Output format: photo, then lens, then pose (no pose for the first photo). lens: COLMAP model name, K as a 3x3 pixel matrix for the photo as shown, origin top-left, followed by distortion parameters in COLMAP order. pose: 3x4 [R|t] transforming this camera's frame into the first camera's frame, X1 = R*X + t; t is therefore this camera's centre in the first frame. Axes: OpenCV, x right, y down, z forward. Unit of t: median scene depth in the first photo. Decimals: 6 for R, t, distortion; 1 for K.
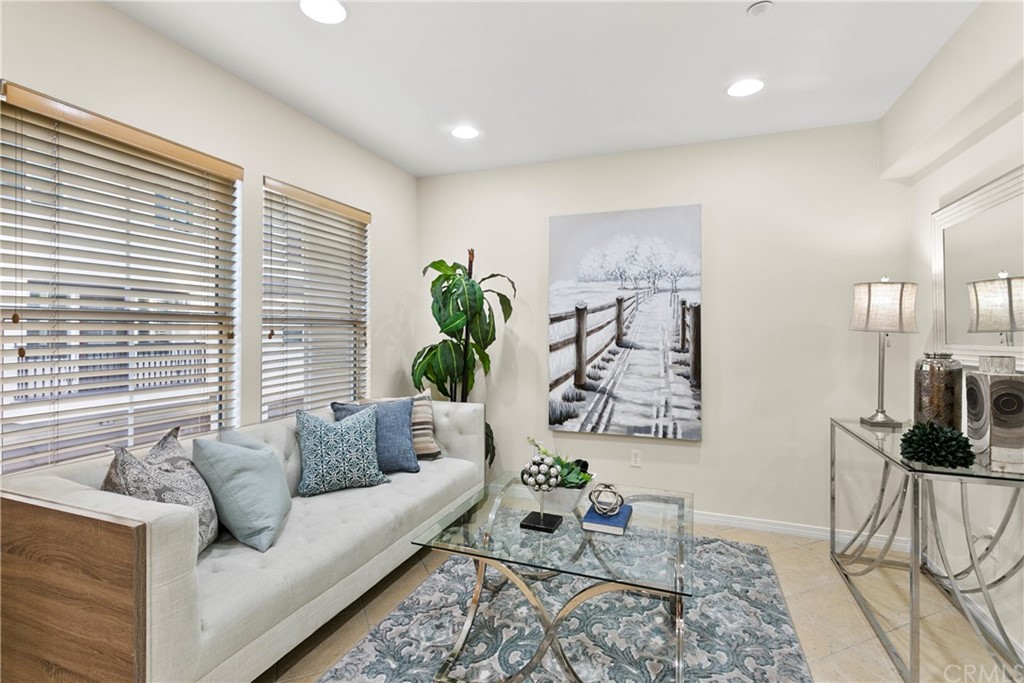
lens RADIAL K [[486.4, 0, 510.4], [0, 486.4, 333.6], [0, 0, 1]] dist [0.001749, 0.001023]
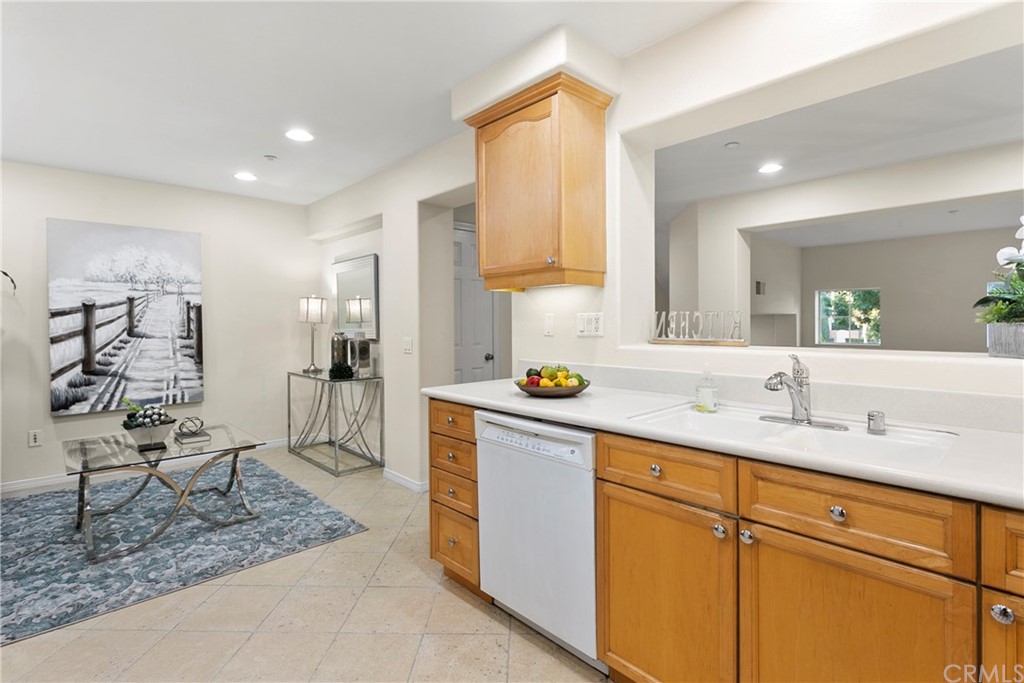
lens RADIAL K [[486.4, 0, 508.9], [0, 486.4, 323.4], [0, 0, 1]] dist [0.001749, 0.001023]
pose [[0.435027, -0.008413, 0.900378, -0.470849], [0.011194, 0.999930, 0.003935, -0.000993], [-0.900348, 0.008367, 0.435090, -0.398651]]
